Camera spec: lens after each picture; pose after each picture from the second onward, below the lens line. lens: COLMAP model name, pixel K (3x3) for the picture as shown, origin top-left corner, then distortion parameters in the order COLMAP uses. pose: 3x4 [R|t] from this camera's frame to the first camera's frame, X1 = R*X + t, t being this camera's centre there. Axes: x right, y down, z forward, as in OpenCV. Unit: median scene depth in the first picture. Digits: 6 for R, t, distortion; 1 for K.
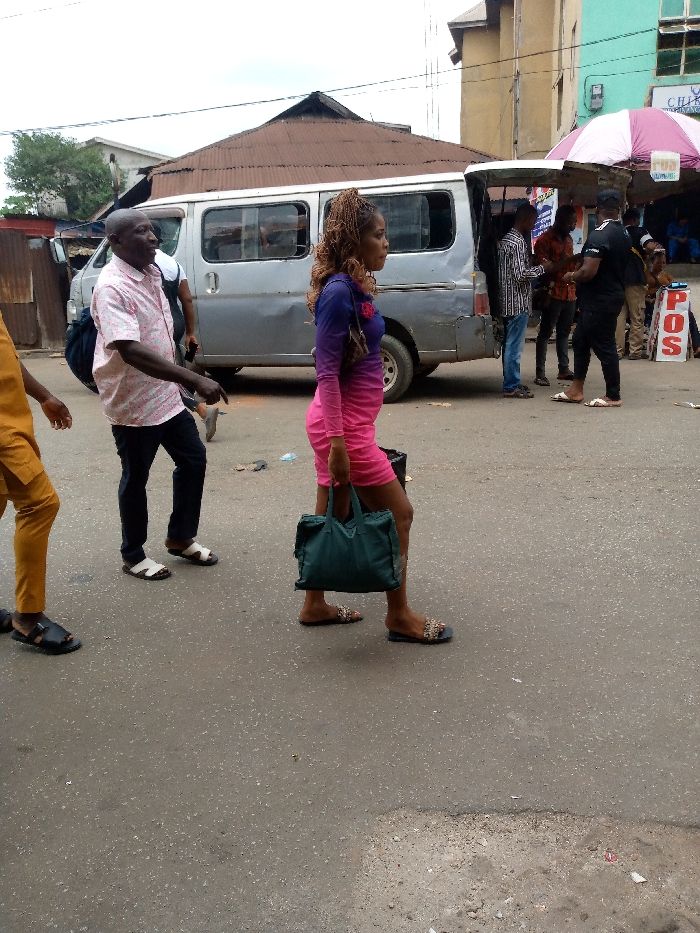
lens RADIAL K [[743.9, 0, 347.8], [0, 743.9, 496.2], [0, 0, 1]] dist [-0.020268, 0.004103]
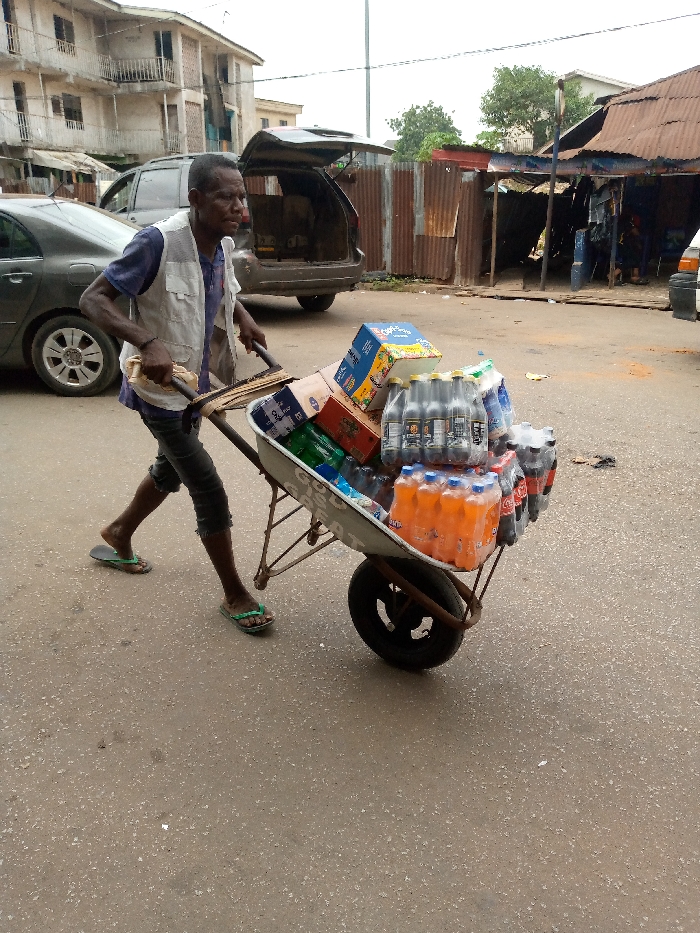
lens RADIAL K [[736.6, 0, 350.2], [0, 736.6, 496.0], [0, 0, 1]] dist [-0.005439, -0.014680]
pose [[0.841155, 0.240044, -0.484600, 0.018991], [-0.204082, 0.970732, 0.126607, -0.021360], [0.500808, -0.007598, 0.865525, 0.071840]]
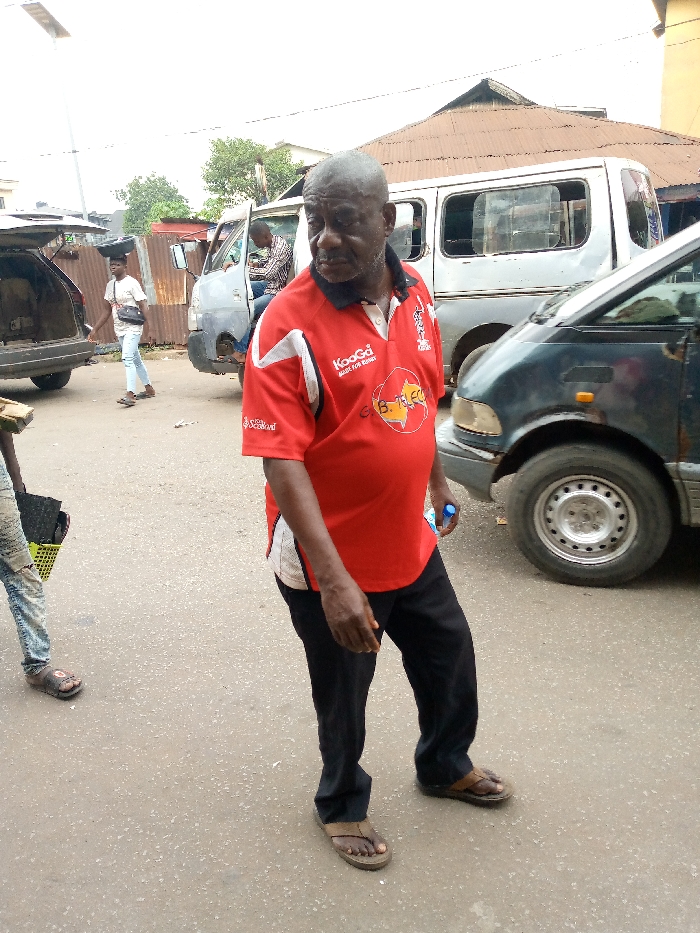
lens RADIAL K [[736.6, 0, 350.2], [0, 736.6, 496.0], [0, 0, 1]] dist [-0.005439, -0.014680]
pose [[0.971031, 0.055467, -0.232427, 0.048574], [-0.053079, 0.998454, 0.016522, -0.022867], [0.232984, -0.003706, 0.972474, 0.053935]]
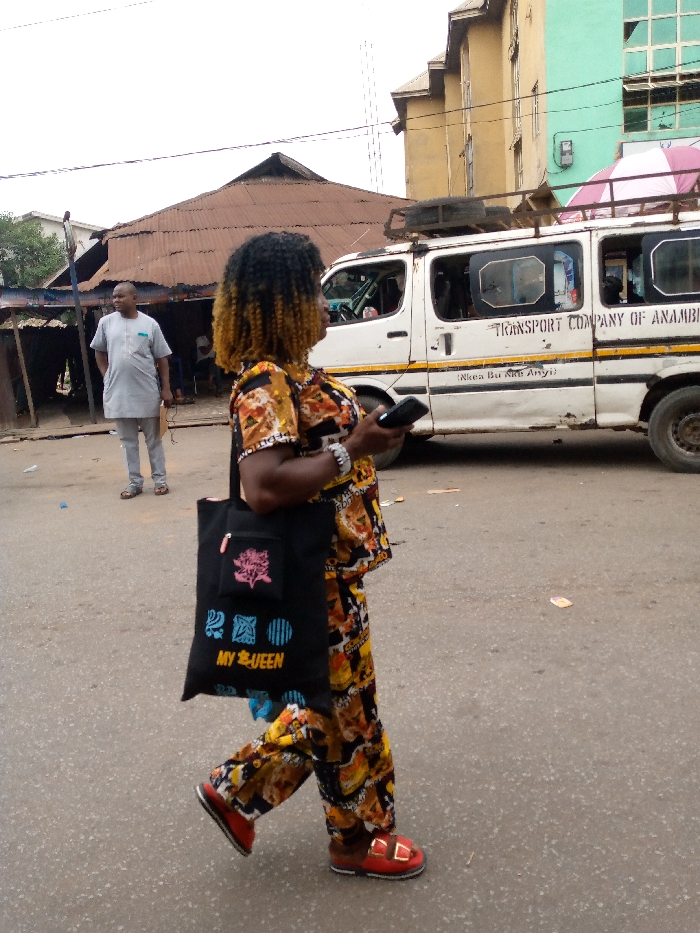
lens RADIAL K [[743.9, 0, 347.8], [0, 743.9, 496.2], [0, 0, 1]] dist [-0.020268, 0.004103]
pose [[0.996150, -0.046241, 0.074473, -0.058747], [0.052392, 0.995182, -0.082877, -0.031220], [-0.070282, 0.086460, 0.993773, 0.114007]]
